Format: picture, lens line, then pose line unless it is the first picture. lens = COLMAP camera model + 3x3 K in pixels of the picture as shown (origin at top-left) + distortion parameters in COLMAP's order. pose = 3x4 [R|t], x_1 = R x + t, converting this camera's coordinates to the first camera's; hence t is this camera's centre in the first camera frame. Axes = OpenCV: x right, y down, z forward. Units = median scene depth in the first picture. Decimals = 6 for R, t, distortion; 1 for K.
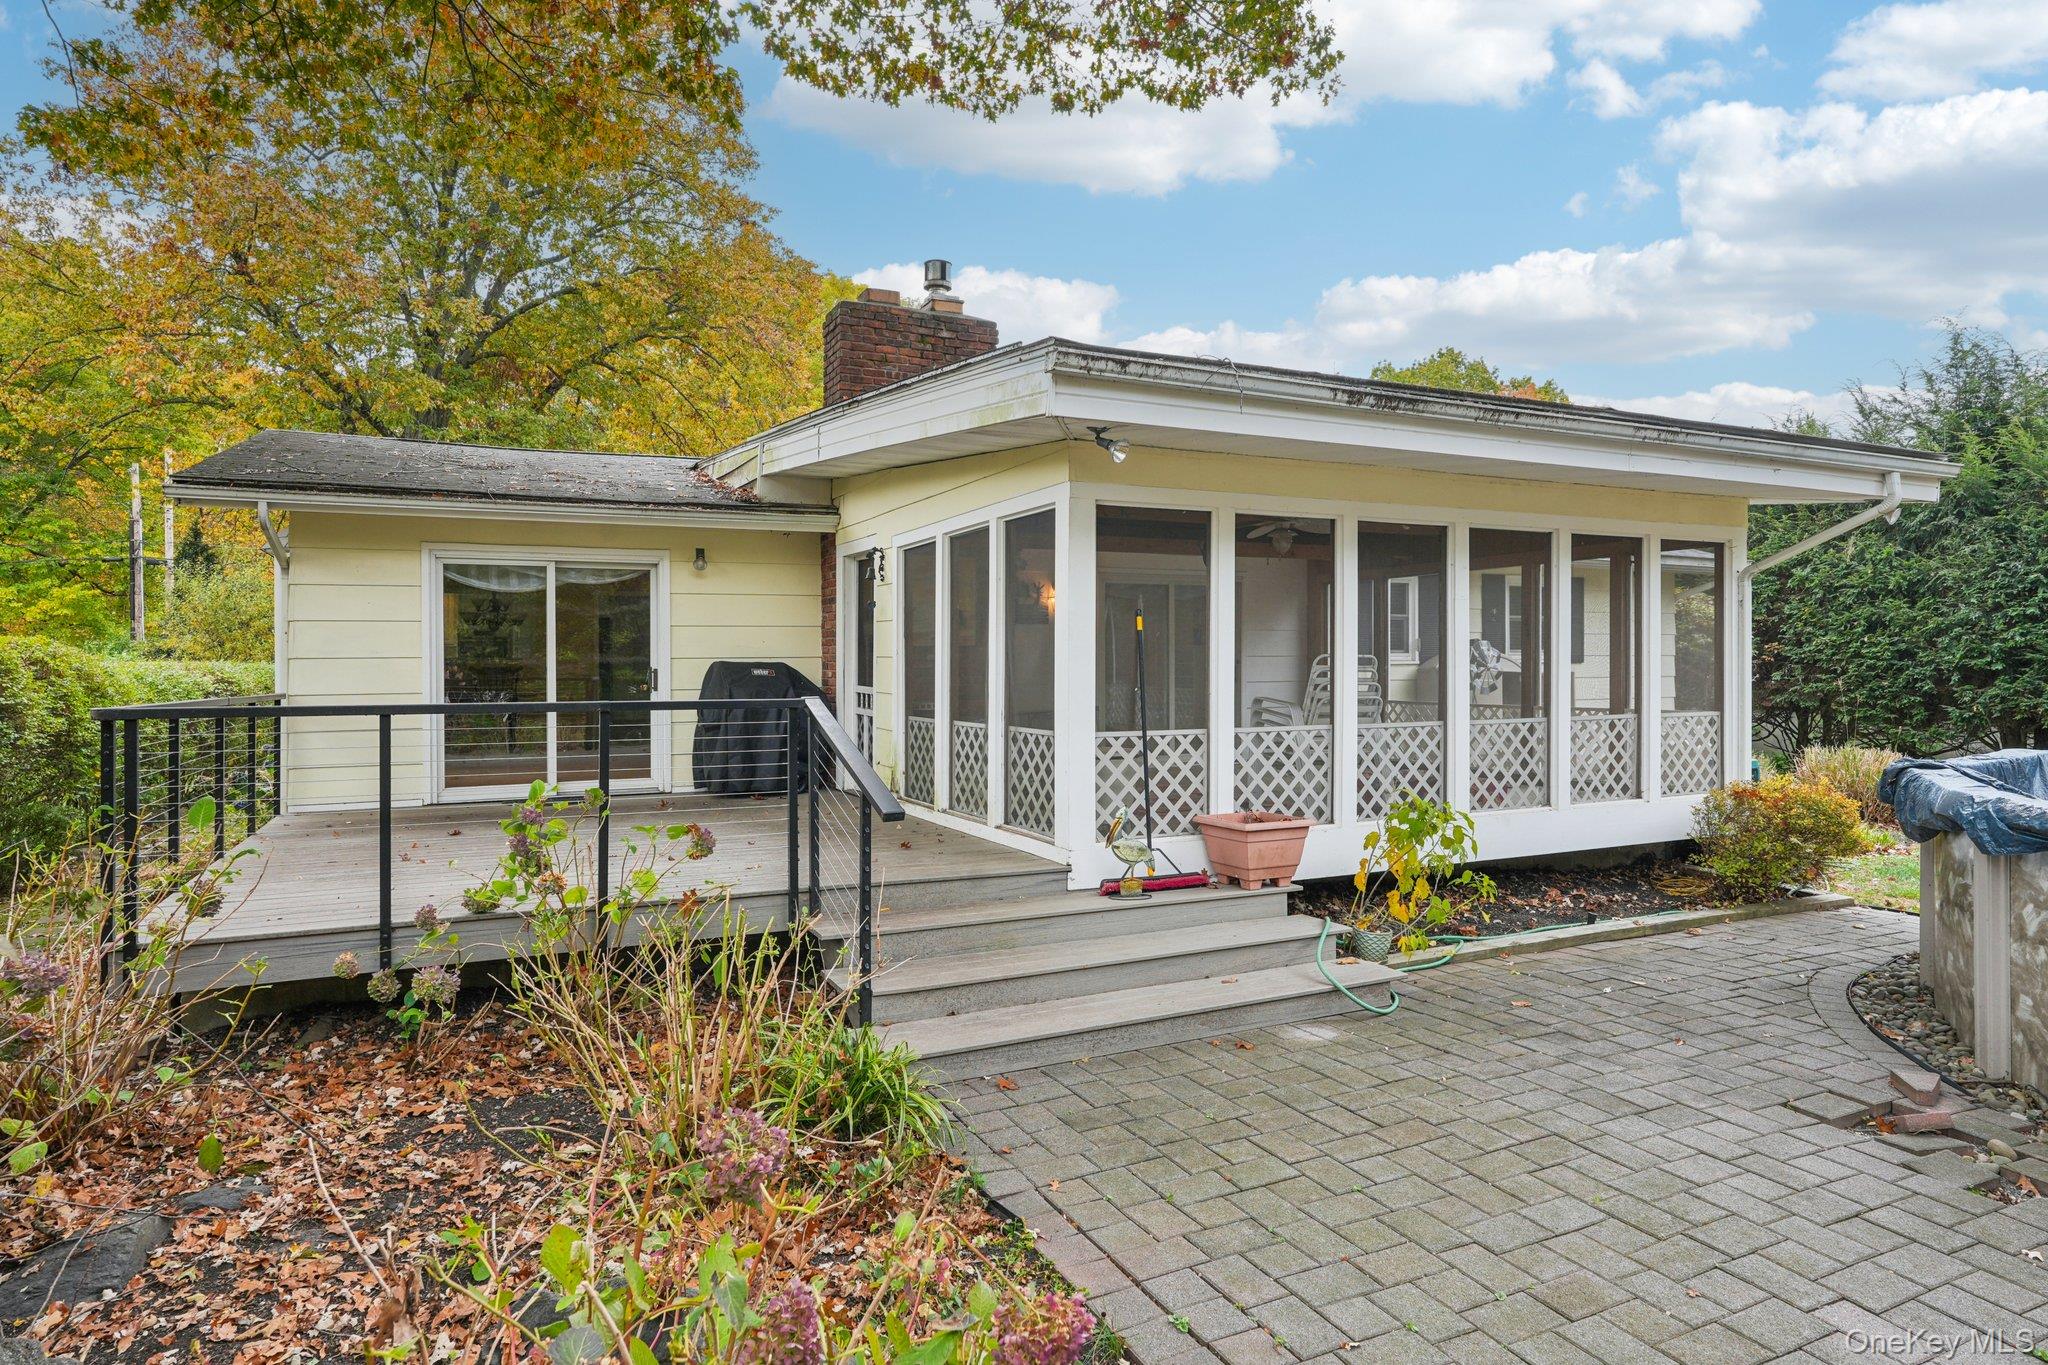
lens RADIAL K [[1170.7, 0, 1019.6], [0, 1170.7, 657.1], [0, 0, 1]] dist [0.003197, 0.000819]
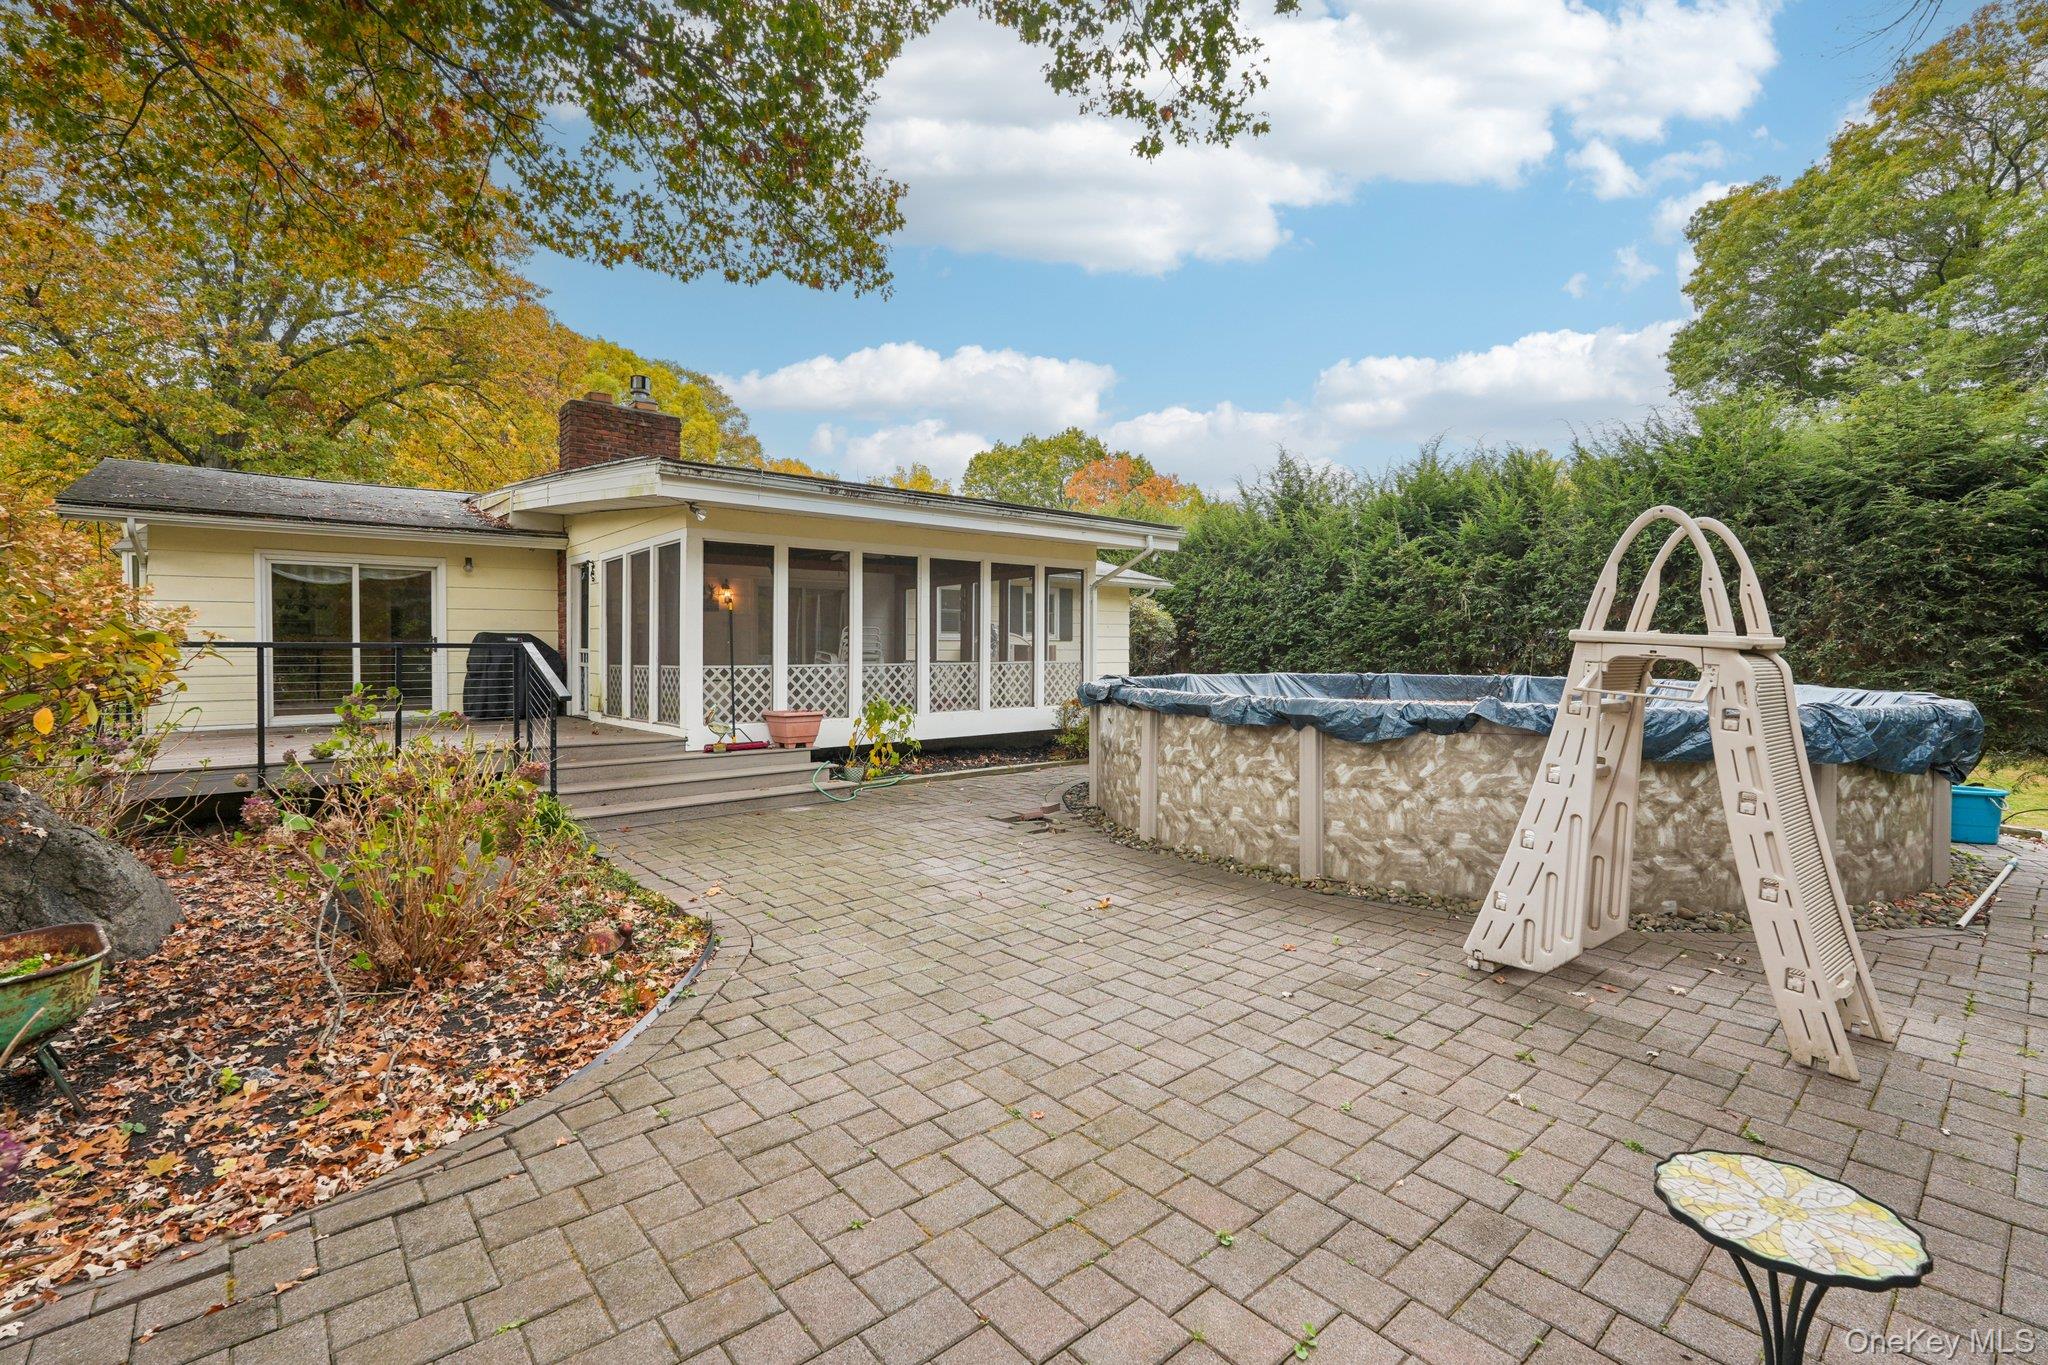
lens RADIAL K [[940.1, 0, 1020.4], [0, 940.1, 653.7], [0, 0, 1]] dist [-0.001707, 0.005251]
pose [[0.969390, 0.000931, 0.245526, 0.119691], [-0.001455, 0.999997, 0.001953, 0.027548], [-0.245524, -0.002250, 0.969388, -0.350659]]
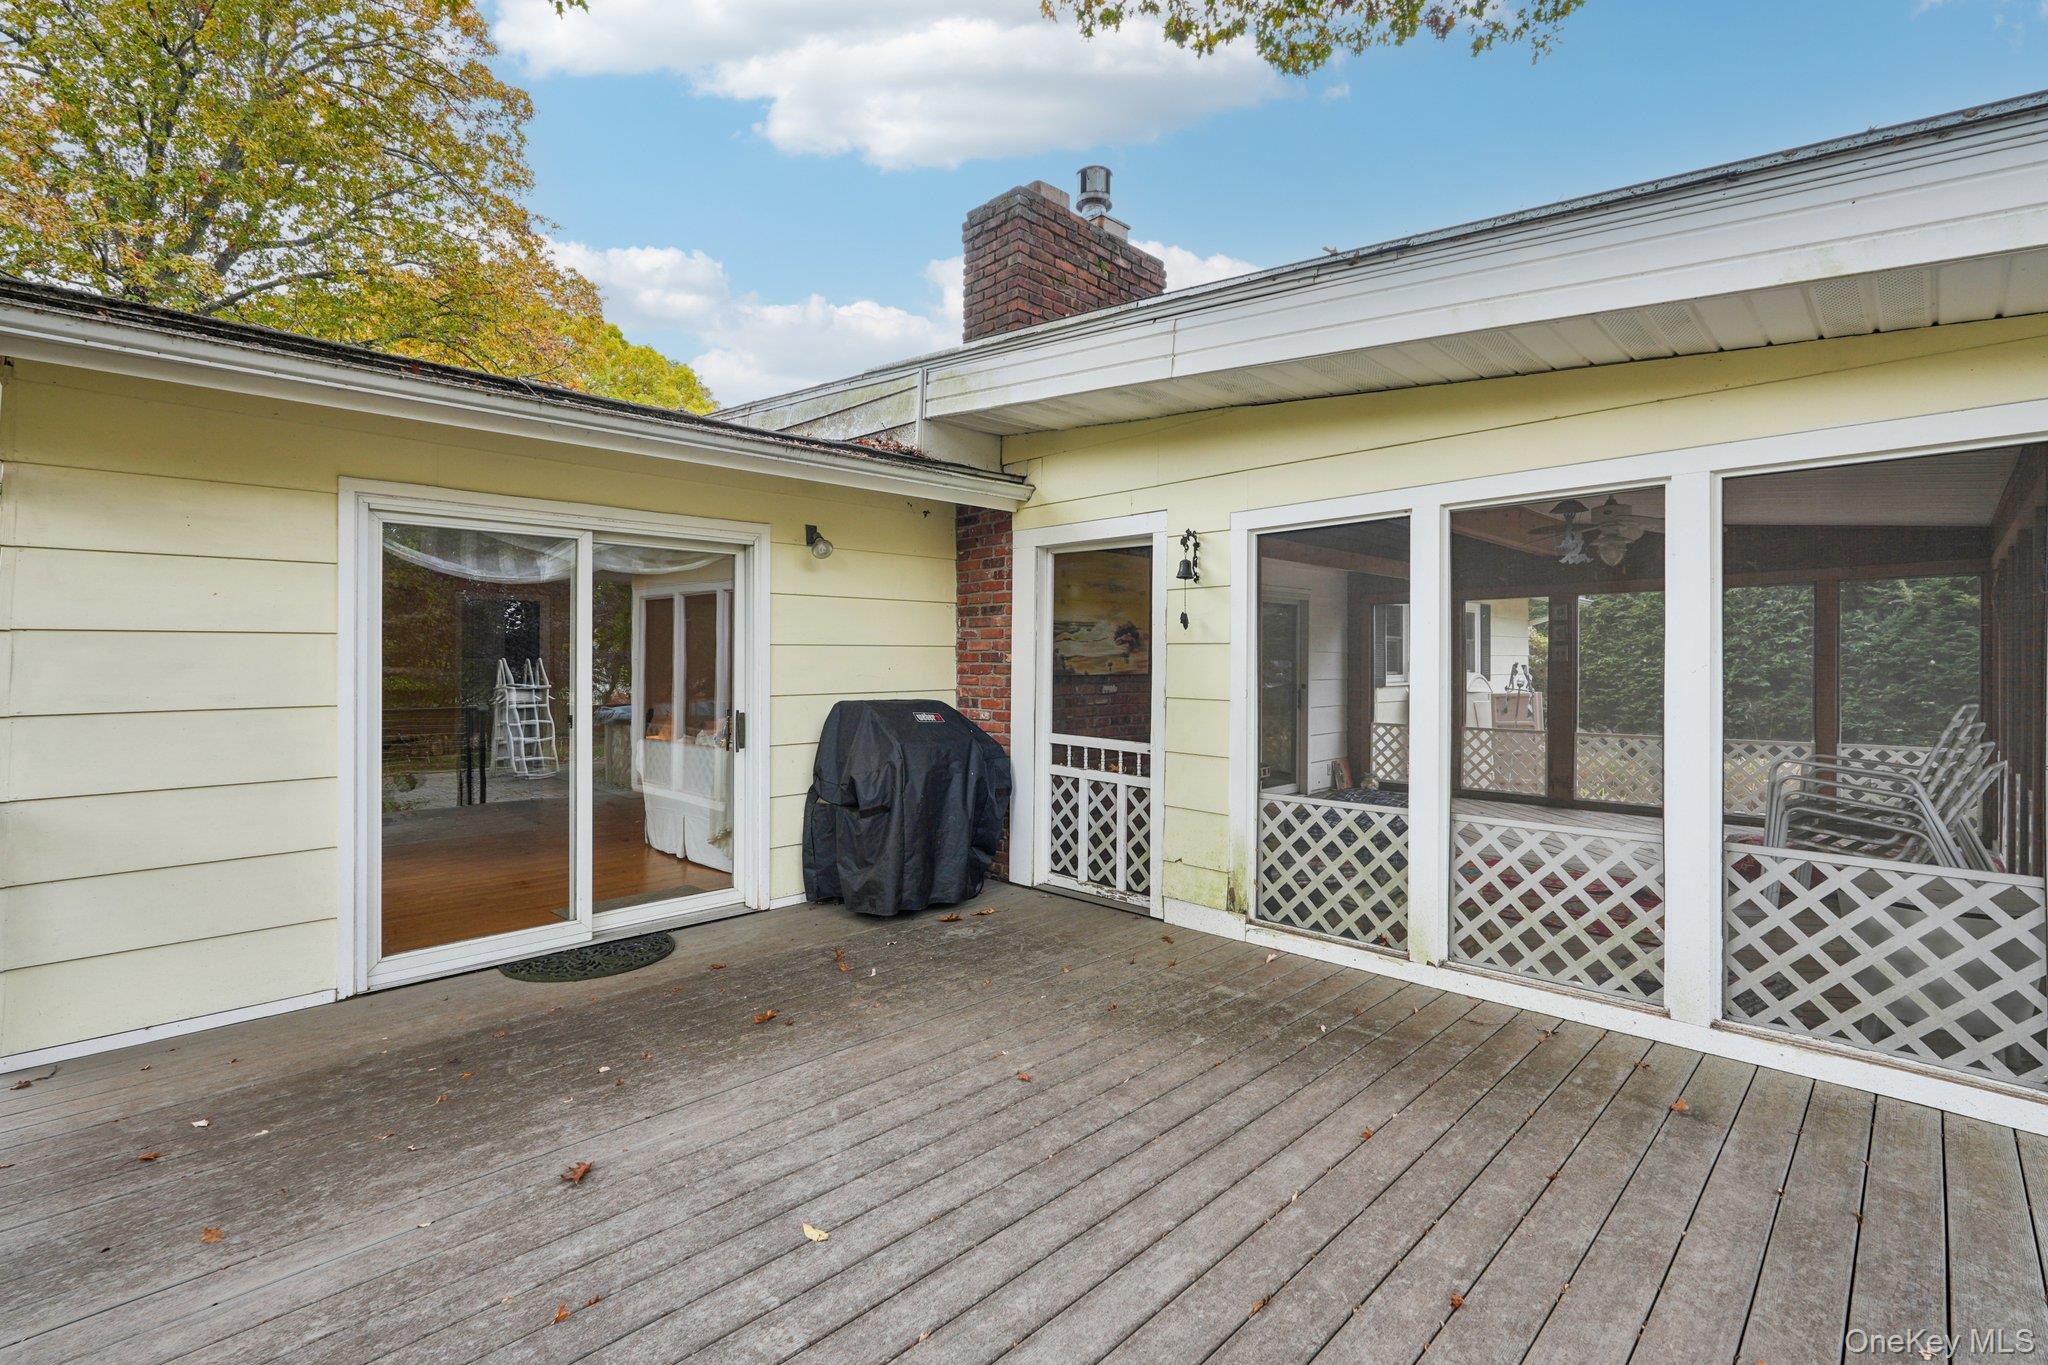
lens RADIAL K [[905.6, 0, 1011.7], [0, 905.6, 647.8], [0, 0, 1]] dist [-0.018544, 0.012599]
pose [[0.944416, 0.008712, 0.328639, -0.334015], [-0.004227, 0.999888, -0.014359, -0.018328], [-0.328727, 0.012171, 0.944347, 0.495901]]
